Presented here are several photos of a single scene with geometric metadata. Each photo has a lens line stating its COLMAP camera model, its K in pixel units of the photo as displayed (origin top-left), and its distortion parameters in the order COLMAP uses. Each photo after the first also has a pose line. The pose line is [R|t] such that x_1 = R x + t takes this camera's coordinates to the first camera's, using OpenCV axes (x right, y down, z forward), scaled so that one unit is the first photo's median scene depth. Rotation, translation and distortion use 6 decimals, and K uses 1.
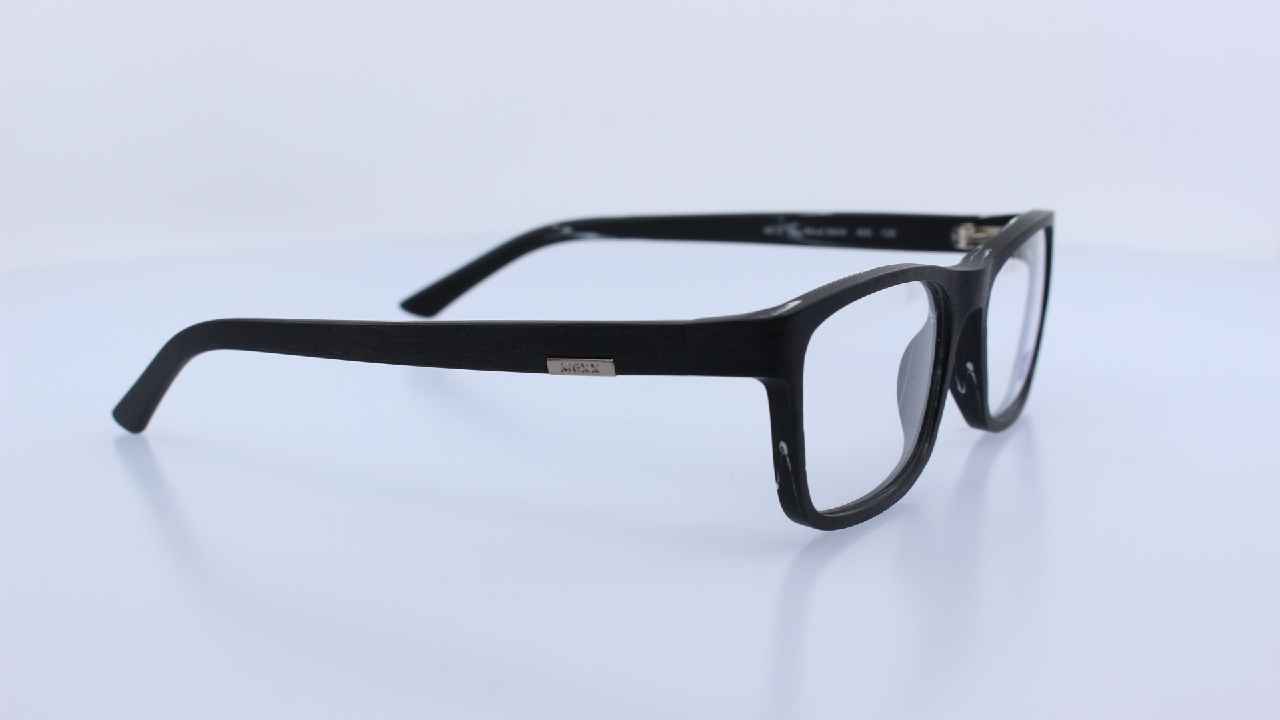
lens RADIAL K [[1897.1, 0, 642.8], [0, 1897.1, 360.7], [0, 0, 1]] dist [-0.001543, 0.000000]
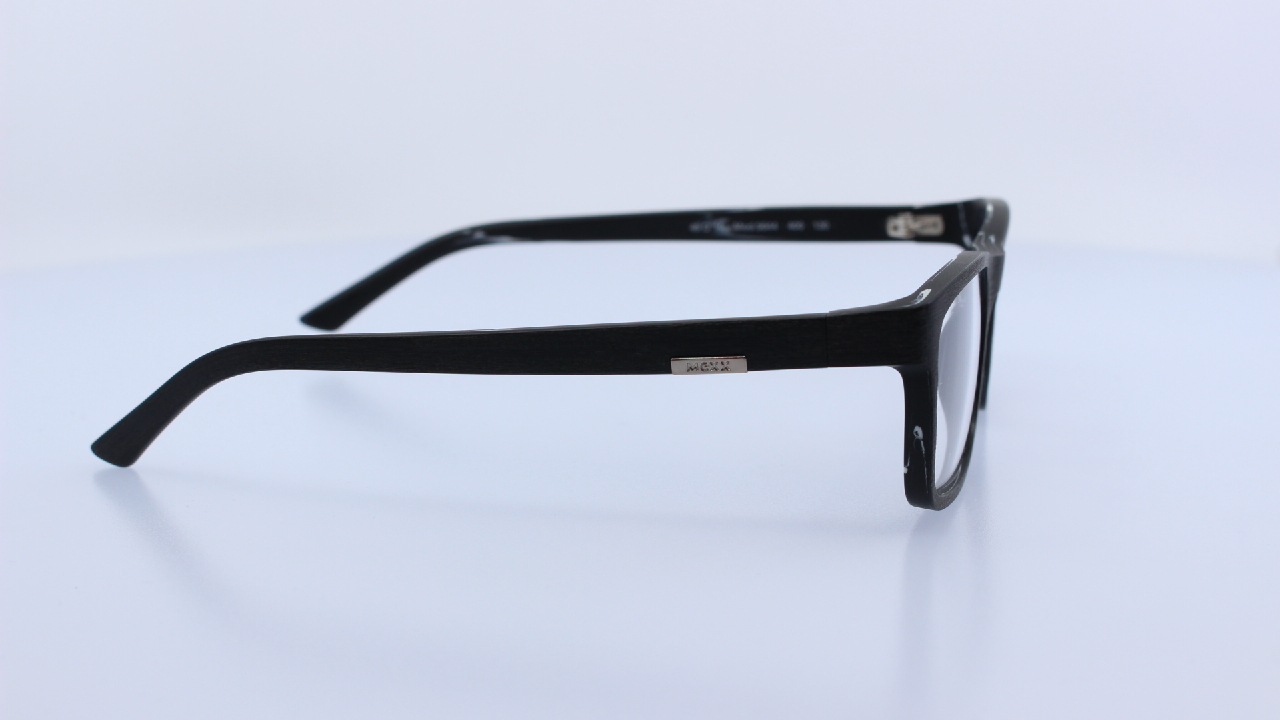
lens RADIAL K [[1897.1, 0, 637.5], [0, 1897.1, 360.6], [0, 0, 1]] dist [-0.001543, 0.000000]
pose [[0.965741, -0.053586, 0.253917, -0.277379], [0.053995, 0.998527, 0.005362, -0.005658], [-0.253830, 0.008532, 0.967211, 0.033264]]
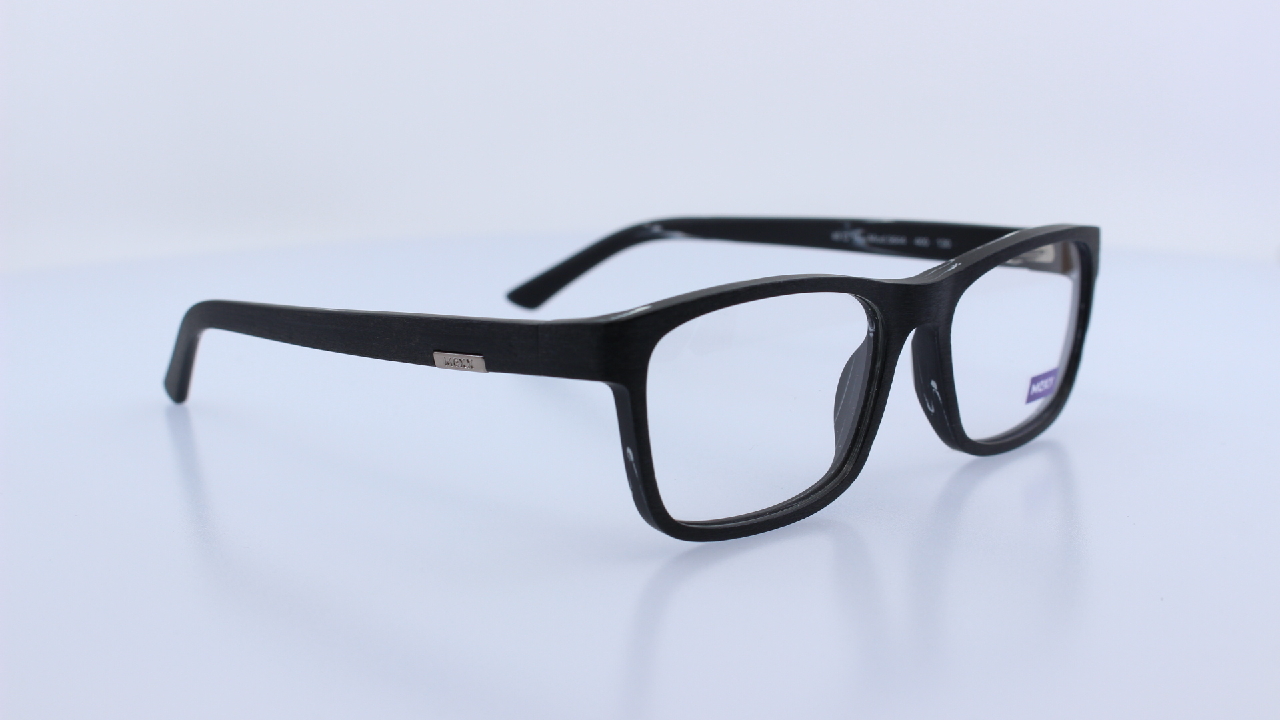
lens RADIAL K [[1897.1, 0, 646.9], [0, 1897.1, 362.2], [0, 0, 1]] dist [-0.001543, 0.000000]
pose [[0.966078, 0.053334, -0.252684, 0.274242], [-0.052782, 0.998566, 0.008968, -0.009318], [0.252800, 0.004674, 0.967507, 0.038428]]
